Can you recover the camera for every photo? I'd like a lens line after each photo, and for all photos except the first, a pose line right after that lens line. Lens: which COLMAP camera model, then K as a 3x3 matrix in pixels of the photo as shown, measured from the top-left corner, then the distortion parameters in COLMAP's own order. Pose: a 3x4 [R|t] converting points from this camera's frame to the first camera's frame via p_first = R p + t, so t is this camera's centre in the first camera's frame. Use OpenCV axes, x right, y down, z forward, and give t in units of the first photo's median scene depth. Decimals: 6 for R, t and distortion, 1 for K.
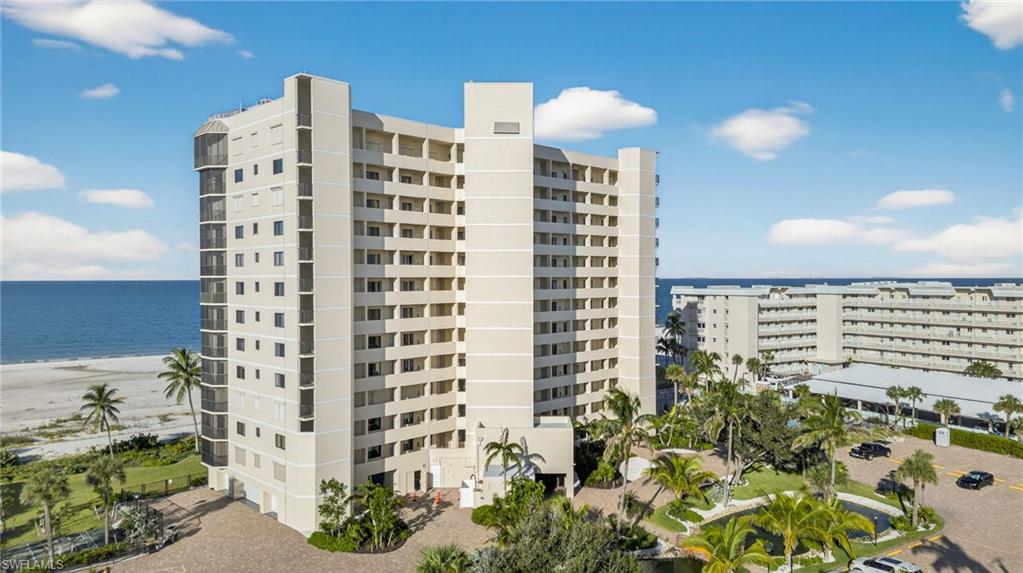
lens RADIAL K [[718.6, 0, 515.6], [0, 718.6, 285.9], [0, 0, 1]] dist [0.074209, -0.066044]
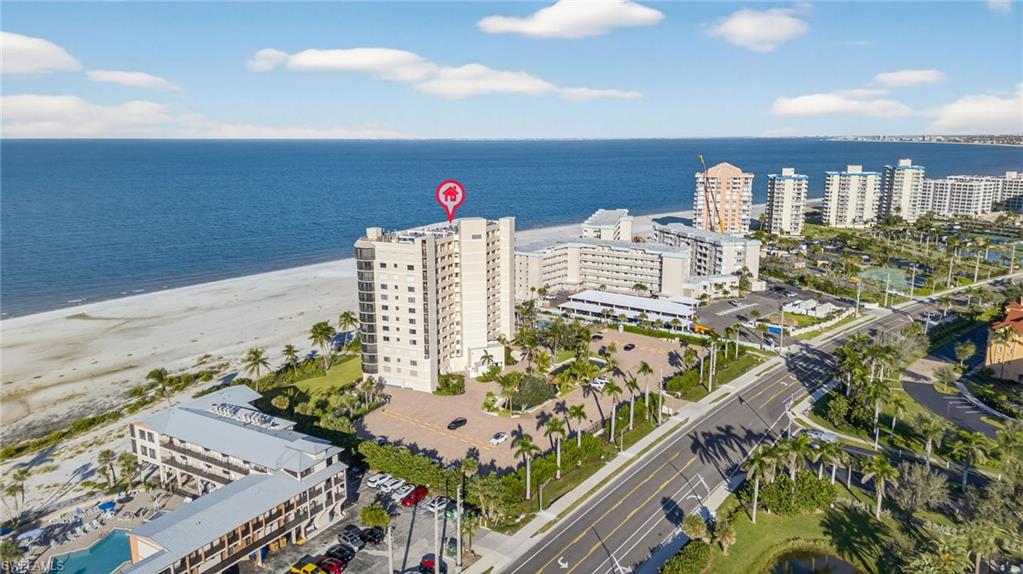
lens RADIAL K [[718.6, 0, 515.6], [0, 718.6, 286.4], [0, 0, 1]] dist [0.074209, -0.066044]
pose [[0.933951, -0.073648, 0.349729, -0.760720], [0.004672, 0.980970, 0.194102, -0.518481], [-0.357369, -0.179648, 0.916523, -1.388232]]
